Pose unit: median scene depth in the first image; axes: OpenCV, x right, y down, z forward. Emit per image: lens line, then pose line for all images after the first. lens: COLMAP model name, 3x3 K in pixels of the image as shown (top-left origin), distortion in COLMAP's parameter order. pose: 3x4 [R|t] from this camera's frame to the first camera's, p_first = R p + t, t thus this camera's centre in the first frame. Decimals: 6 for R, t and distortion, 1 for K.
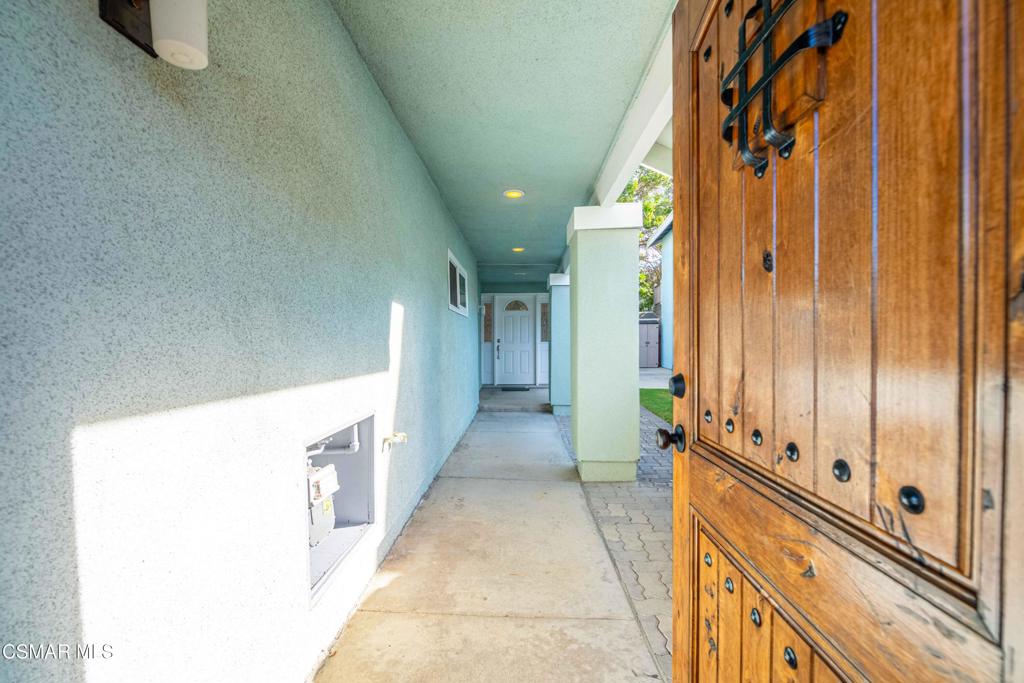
lens RADIAL K [[413.8, 0, 513.1], [0, 413.8, 343.1], [0, 0, 1]] dist [-0.003337, -0.001810]
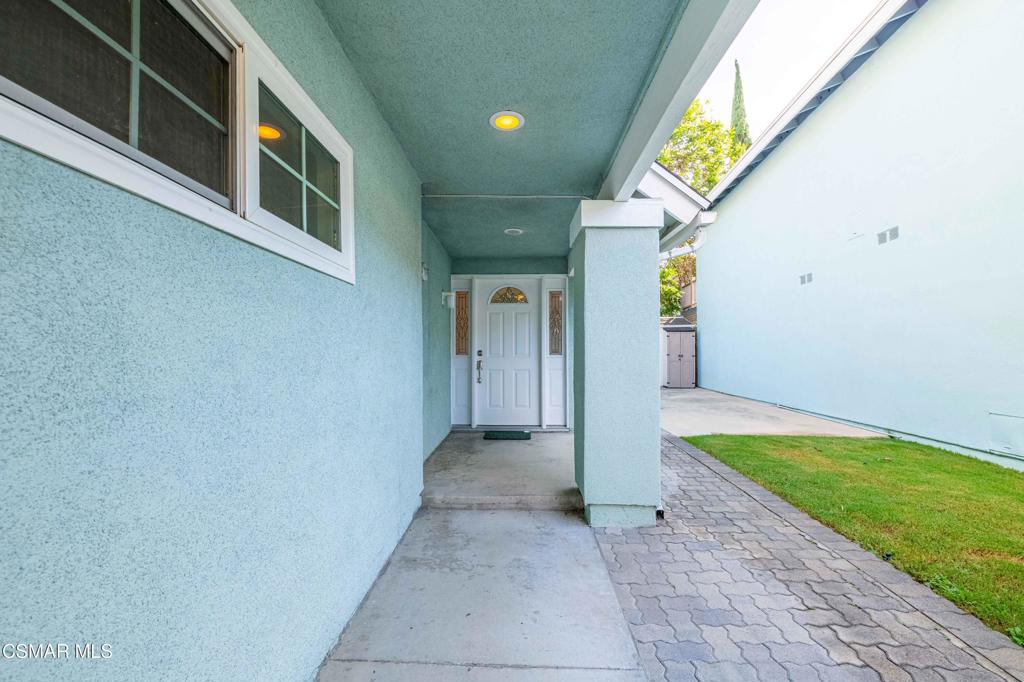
lens RADIAL K [[413.8, 0, 509.8], [0, 413.8, 347.8], [0, 0, 1]] dist [-0.003337, -0.001810]
pose [[0.999995, 0.002648, -0.001848, 0.010067], [-0.002679, 0.999859, -0.016577, -0.003254], [0.001804, 0.016582, 0.999861, 0.396152]]
